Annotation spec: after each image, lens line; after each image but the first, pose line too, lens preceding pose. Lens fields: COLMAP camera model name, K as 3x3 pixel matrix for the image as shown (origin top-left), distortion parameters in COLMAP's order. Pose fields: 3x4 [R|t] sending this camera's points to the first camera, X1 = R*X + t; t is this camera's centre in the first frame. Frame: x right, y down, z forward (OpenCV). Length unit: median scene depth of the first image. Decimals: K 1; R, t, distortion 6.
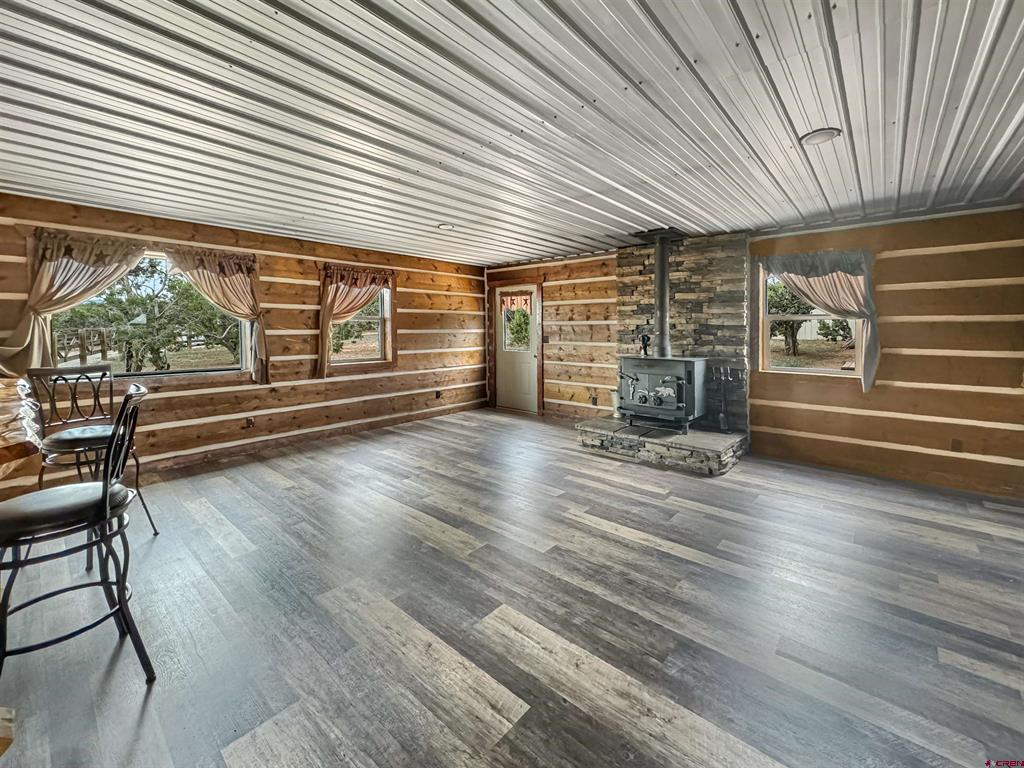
lens RADIAL K [[434.3, 0, 509.9], [0, 434.3, 372.5], [0, 0, 1]] dist [-0.002238, 0.000193]
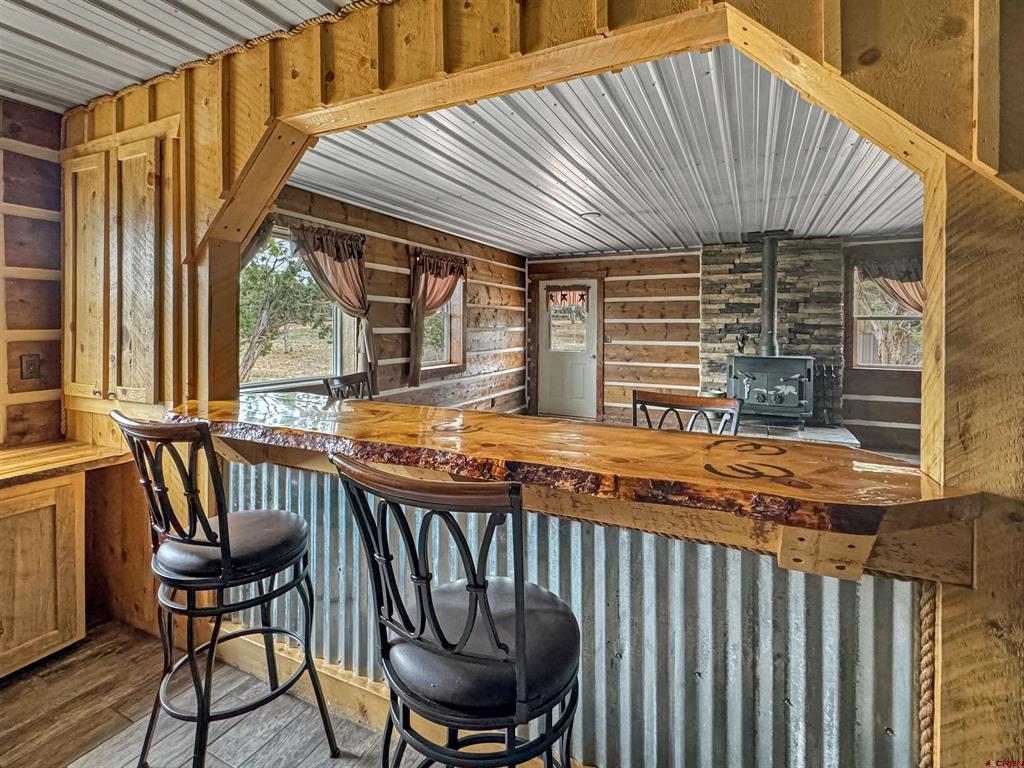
lens RADIAL K [[507.5, 0, 497.9], [0, 507.5, 369.0], [0, 0, 1]] dist [-0.004665, 0.004709]
pose [[0.965295, -0.018396, 0.260512, -0.506332], [0.022111, 0.999691, -0.011337, -0.005116], [-0.260223, 0.016703, 0.965404, 0.022859]]
